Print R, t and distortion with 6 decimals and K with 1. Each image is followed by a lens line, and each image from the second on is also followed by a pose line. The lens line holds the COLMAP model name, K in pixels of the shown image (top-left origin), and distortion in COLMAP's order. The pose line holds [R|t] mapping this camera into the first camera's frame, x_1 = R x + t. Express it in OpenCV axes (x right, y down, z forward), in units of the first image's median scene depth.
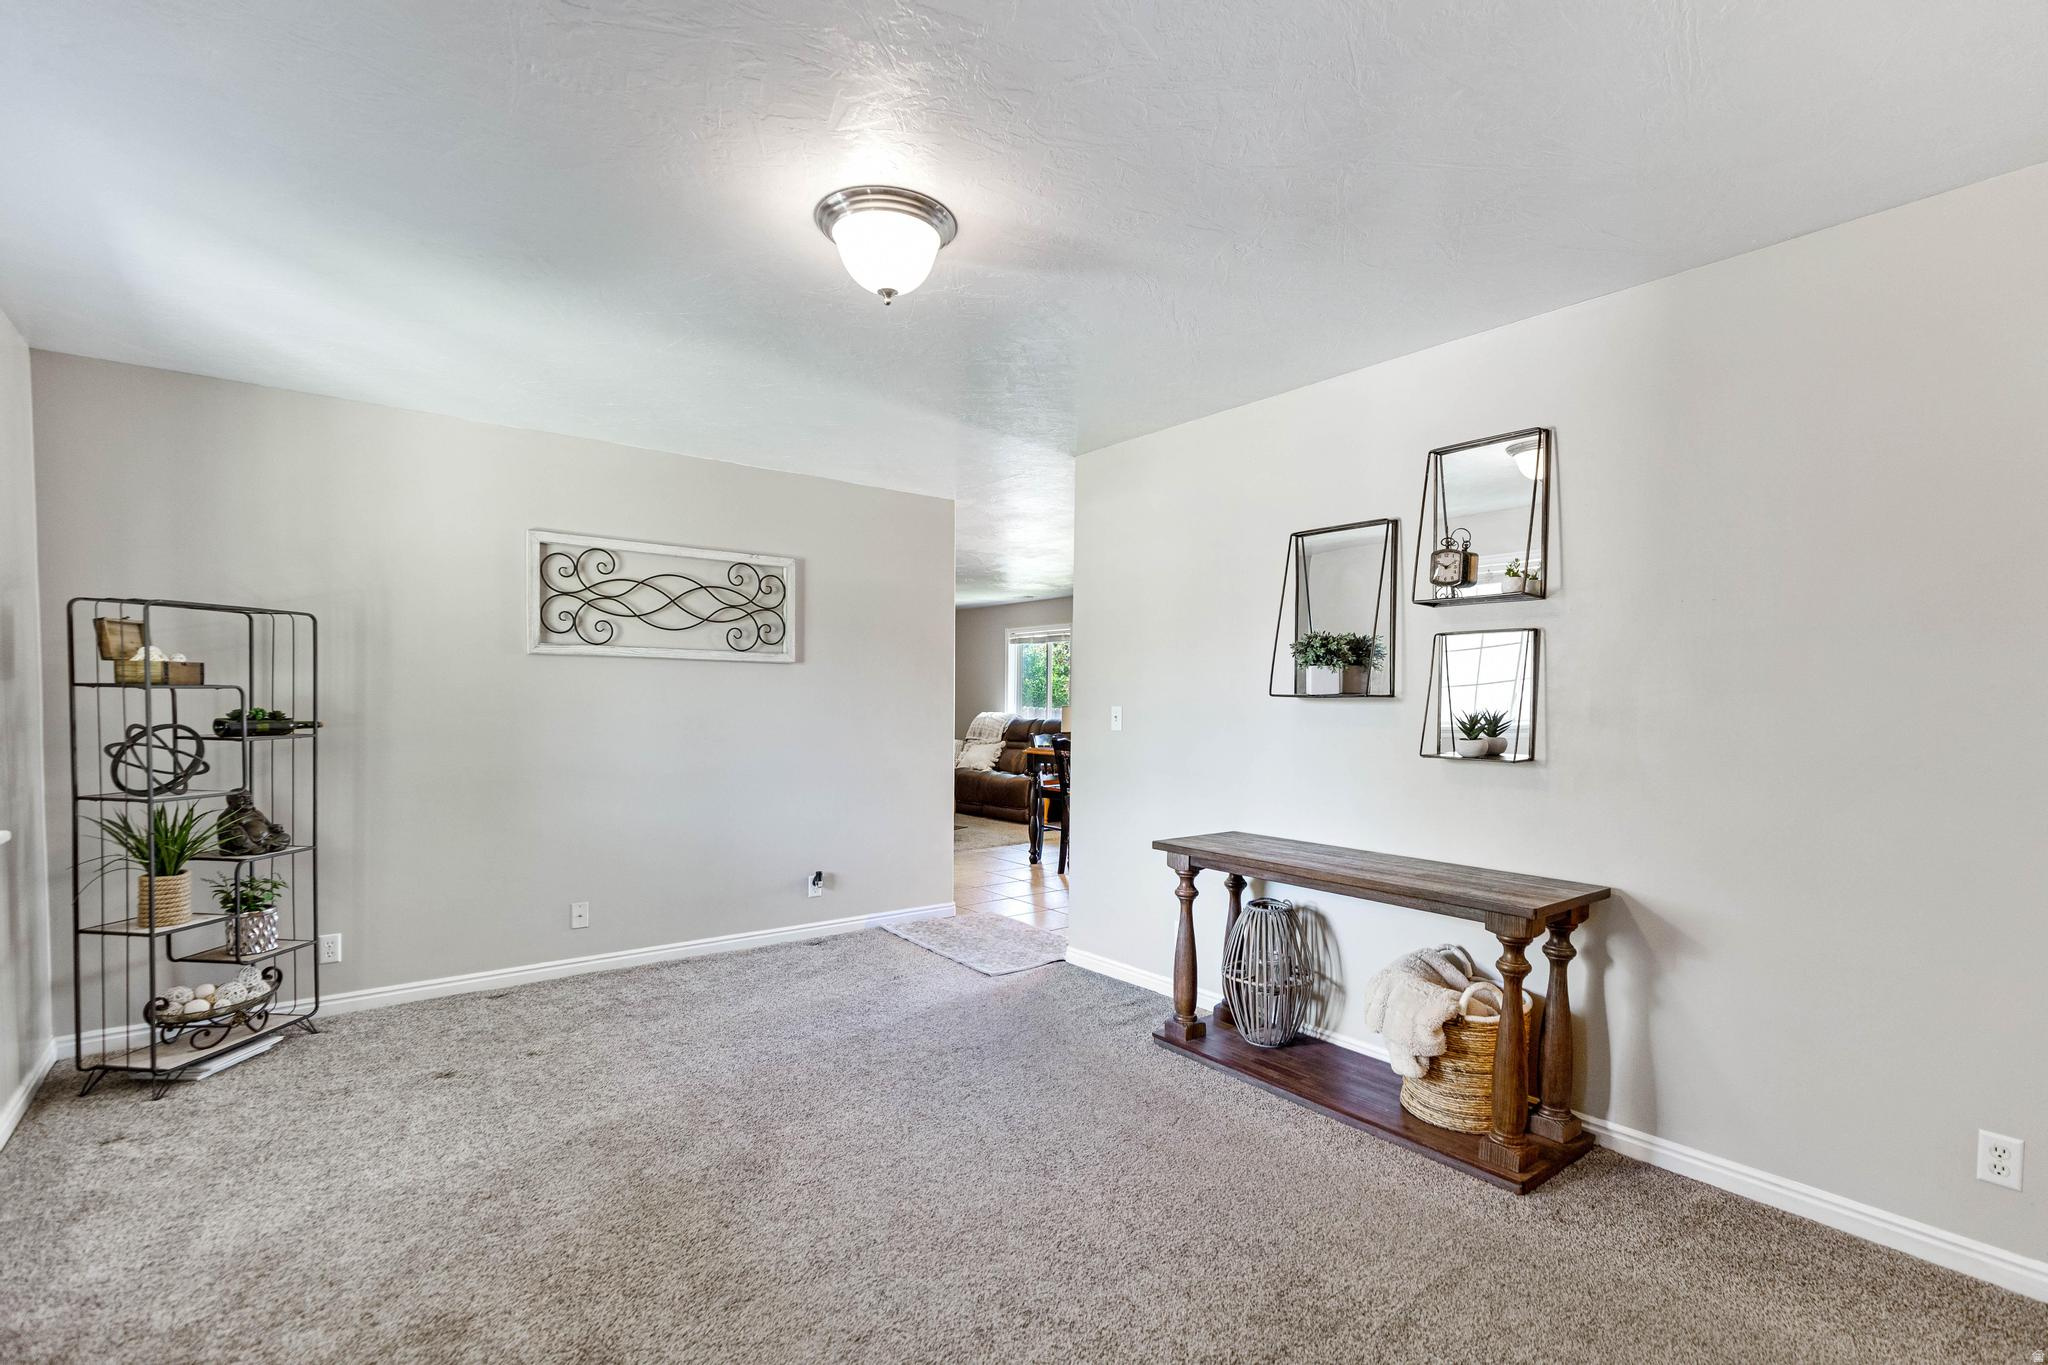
lens RADIAL K [[940.2, 0, 1070.3], [0, 940.2, 724.2], [0, 0, 1]] dist [0.009264, -0.000037]
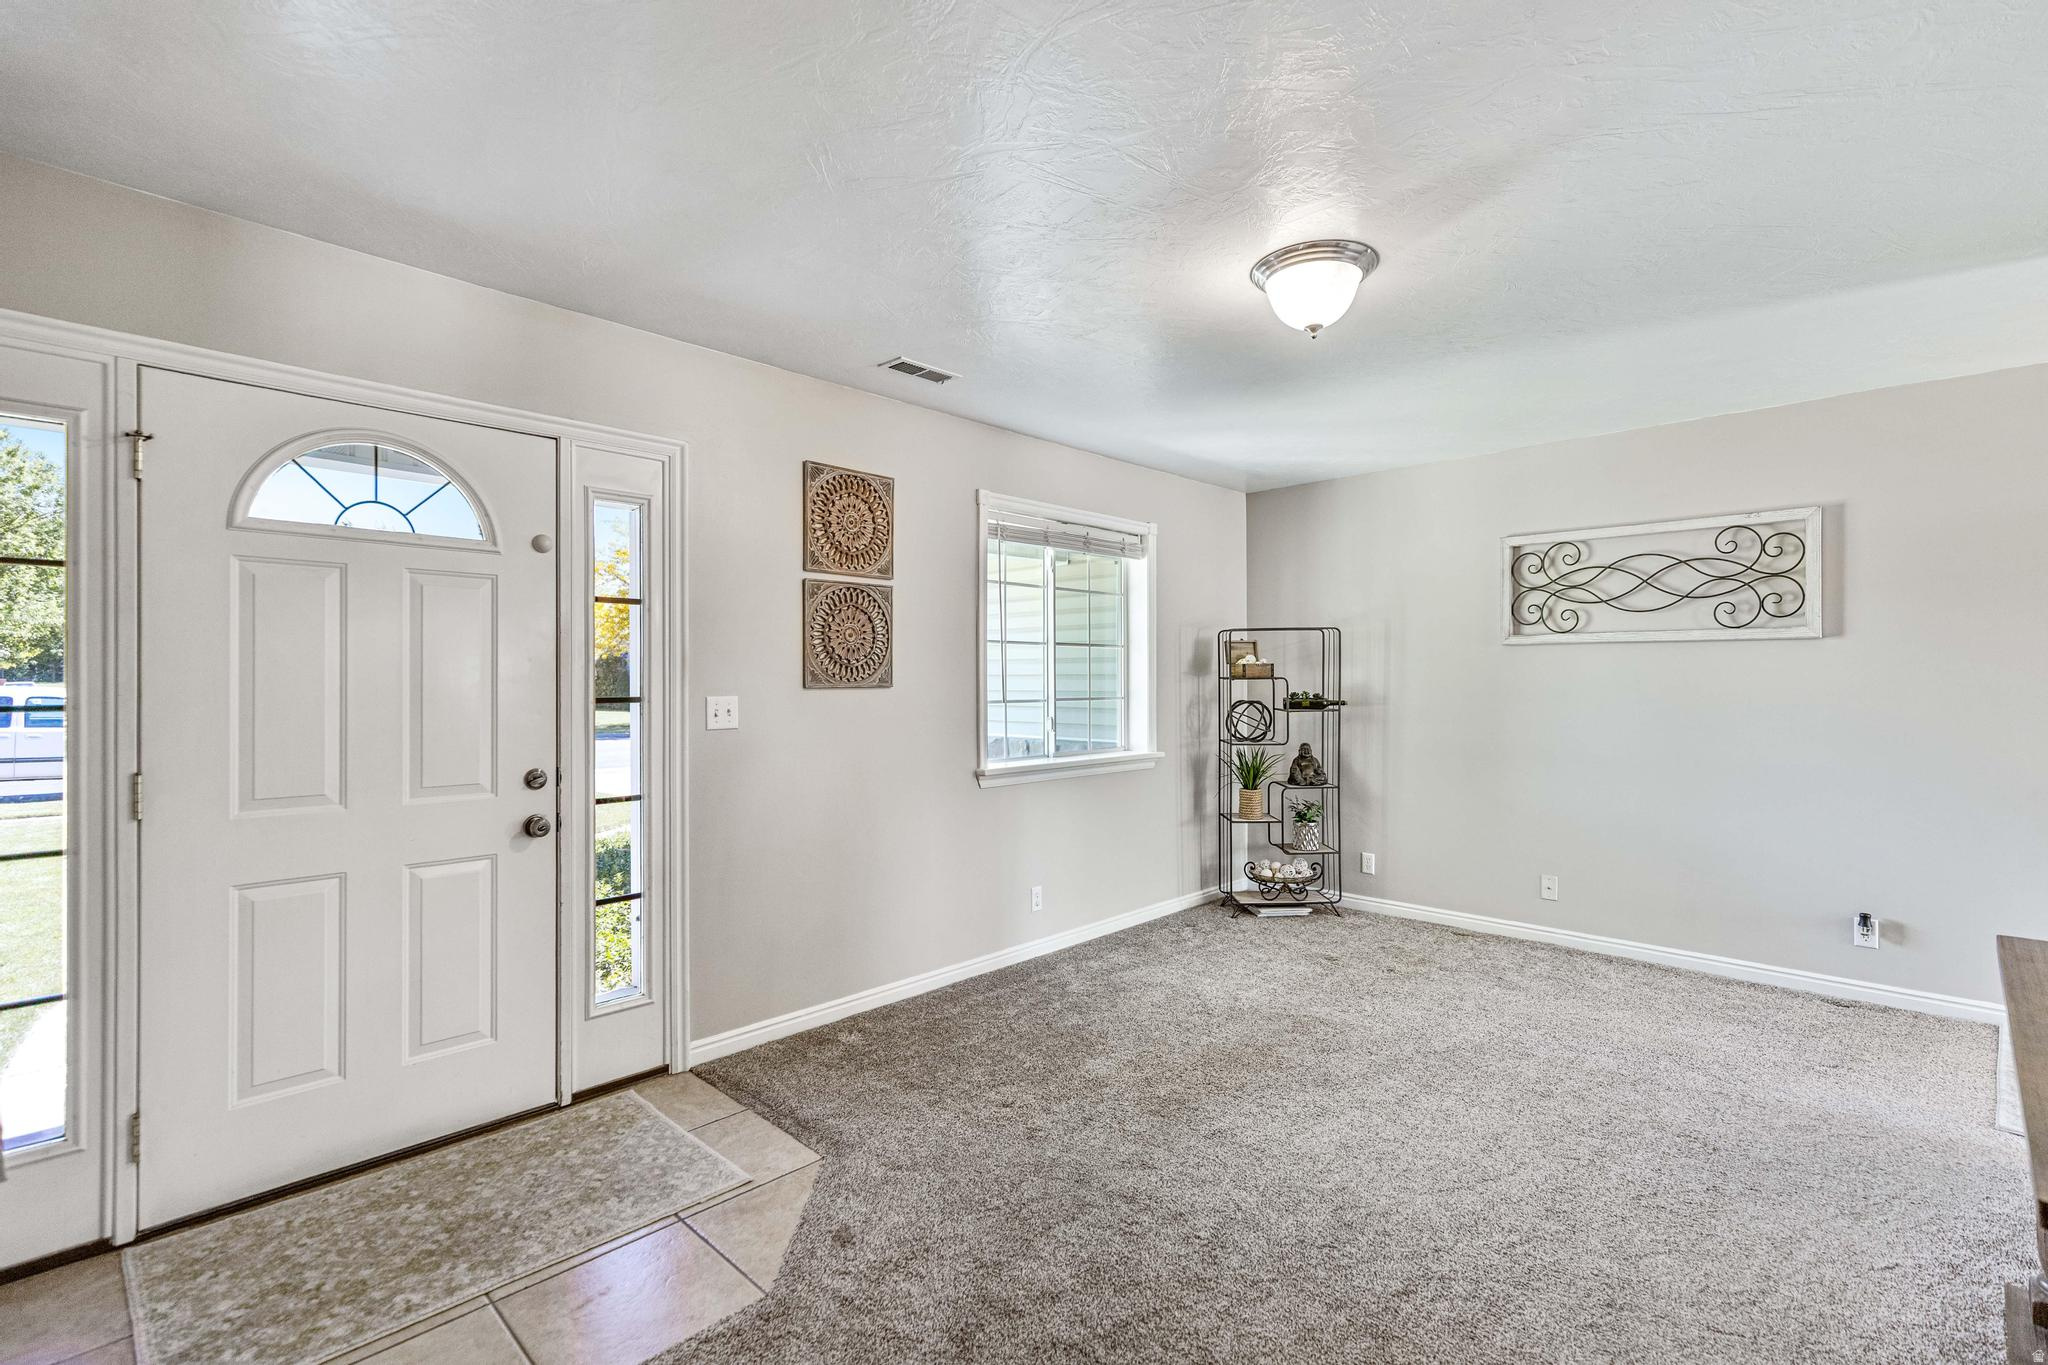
lens RADIAL K [[940.2, 0, 1028.0], [0, 940.2, 679.6], [0, 0, 1]] dist [0.009264, -0.000037]
pose [[0.114179, -0.006395, -0.993440, 0.484033], [-0.021503, 0.999729, -0.008907, -0.010345], [0.993228, 0.022379, 0.114010, 0.294129]]
